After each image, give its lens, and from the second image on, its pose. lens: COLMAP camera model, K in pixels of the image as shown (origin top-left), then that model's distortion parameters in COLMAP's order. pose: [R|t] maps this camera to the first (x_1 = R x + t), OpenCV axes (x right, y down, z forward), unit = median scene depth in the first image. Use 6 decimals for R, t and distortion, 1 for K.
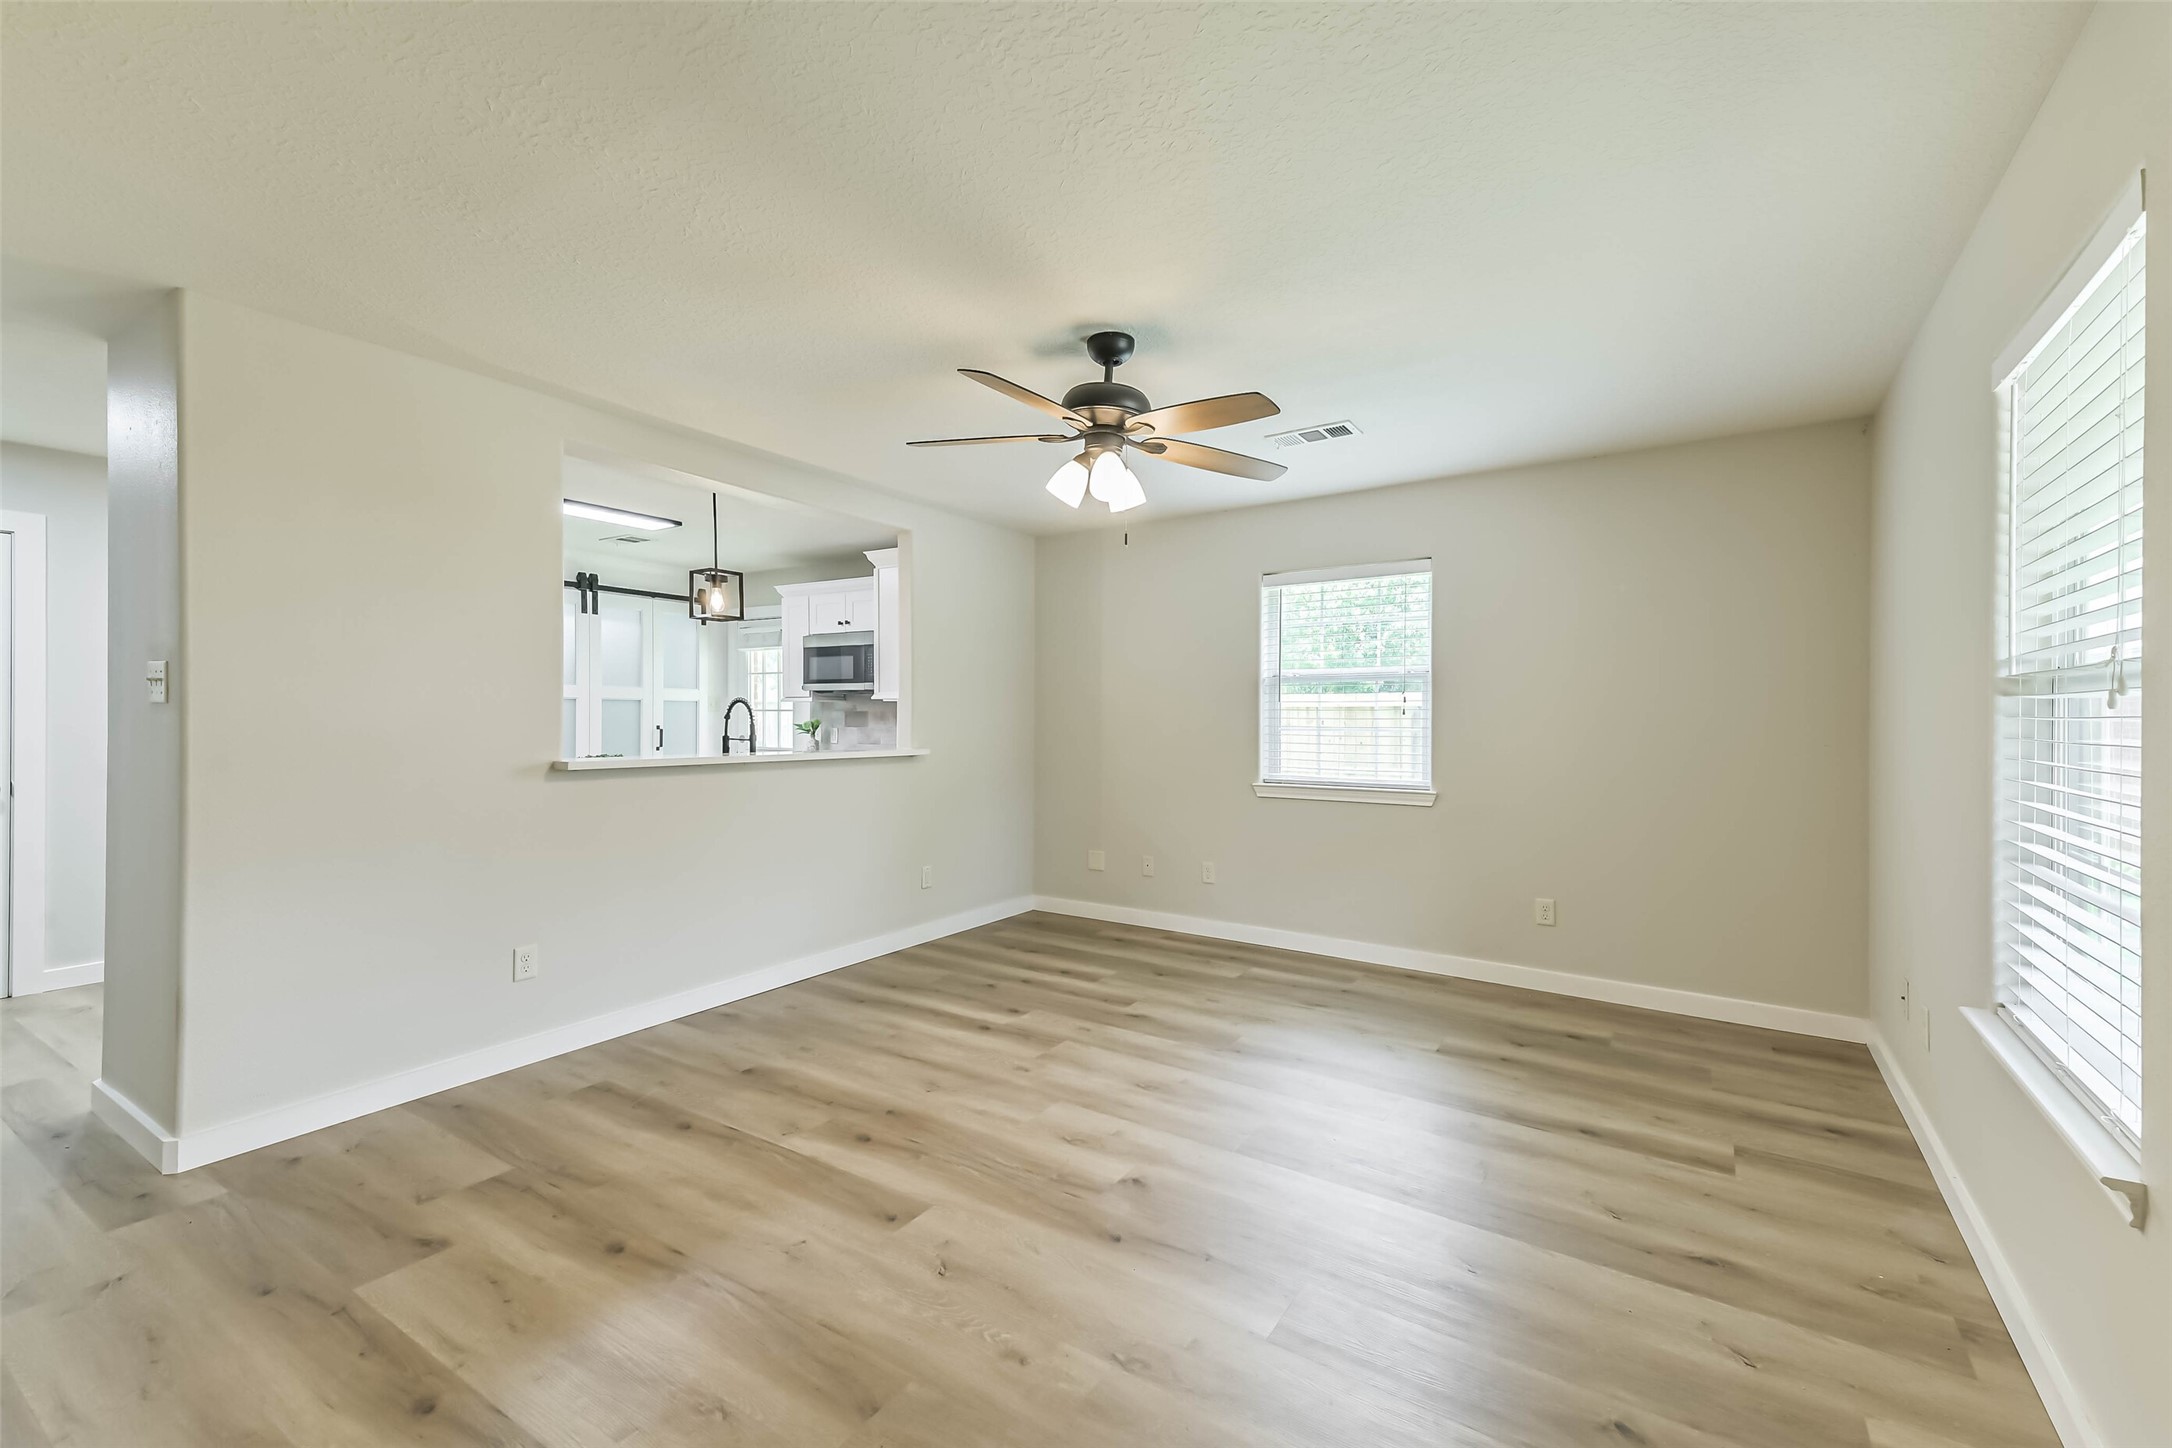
lens RADIAL K [[908.0, 0, 1092.8], [0, 908.0, 721.4], [0, 0, 1]] dist [0.104178, -0.044376]
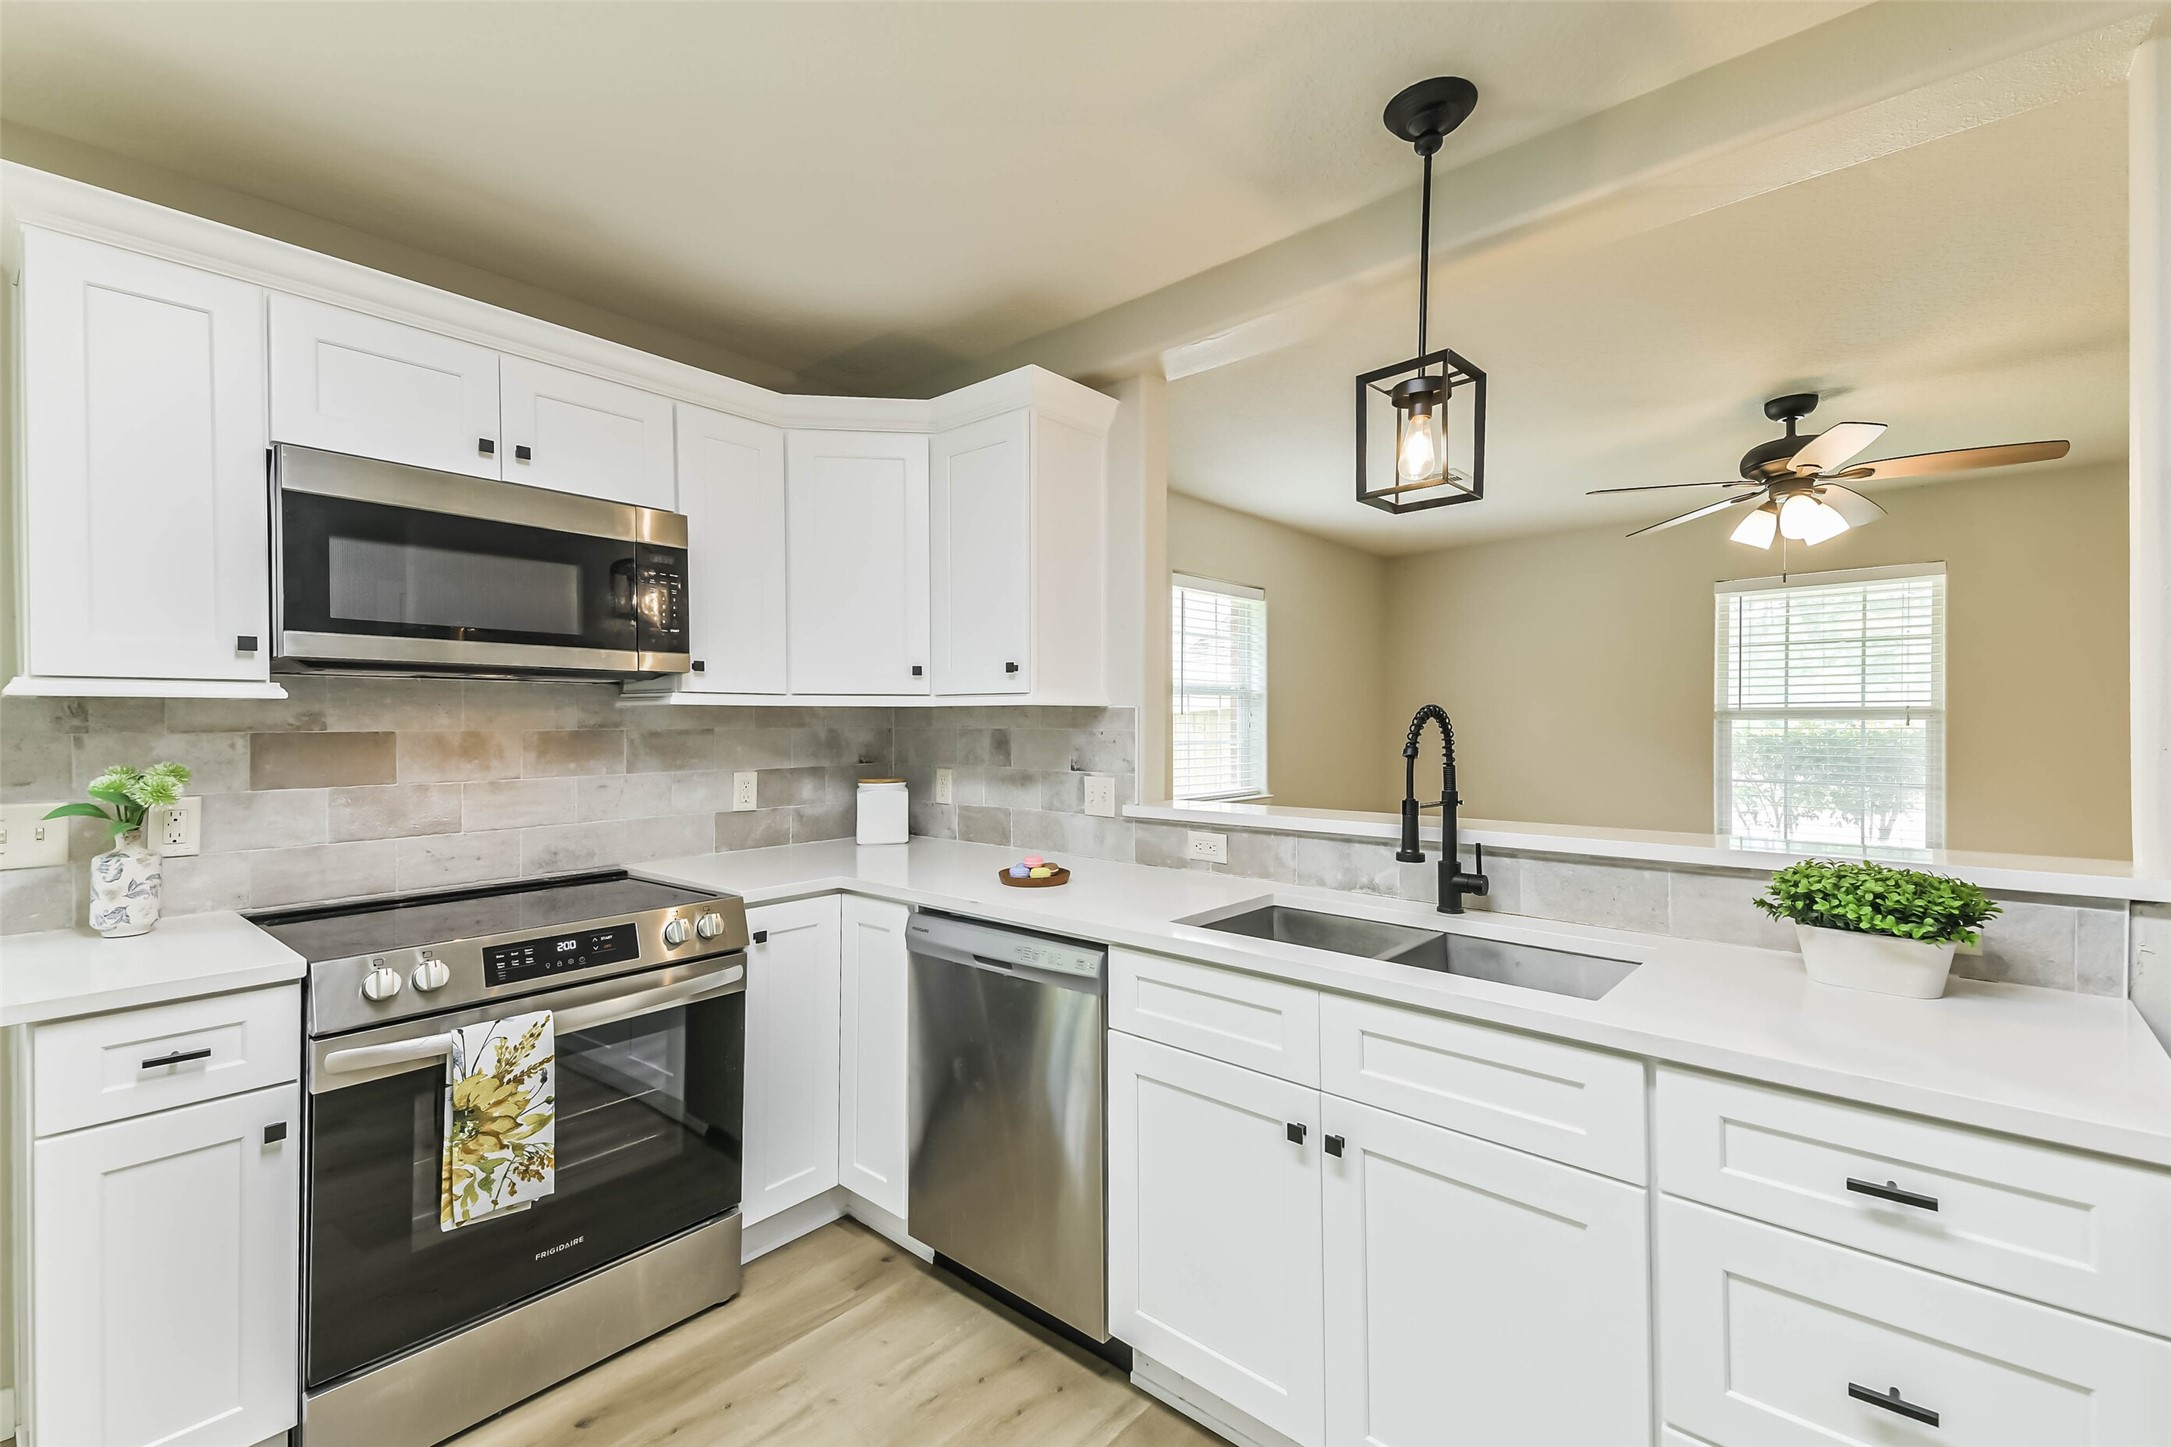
lens RADIAL K [[934.5, 0, 1093.5], [0, 934.5, 728.0], [0, 0, 1]] dist [0.103297, -0.046484]
pose [[0.135495, -0.008939, 0.990738, -1.057050], [0.007896, 0.999937, 0.007942, -0.025983], [-0.990747, 0.006746, 0.135557, 1.392456]]
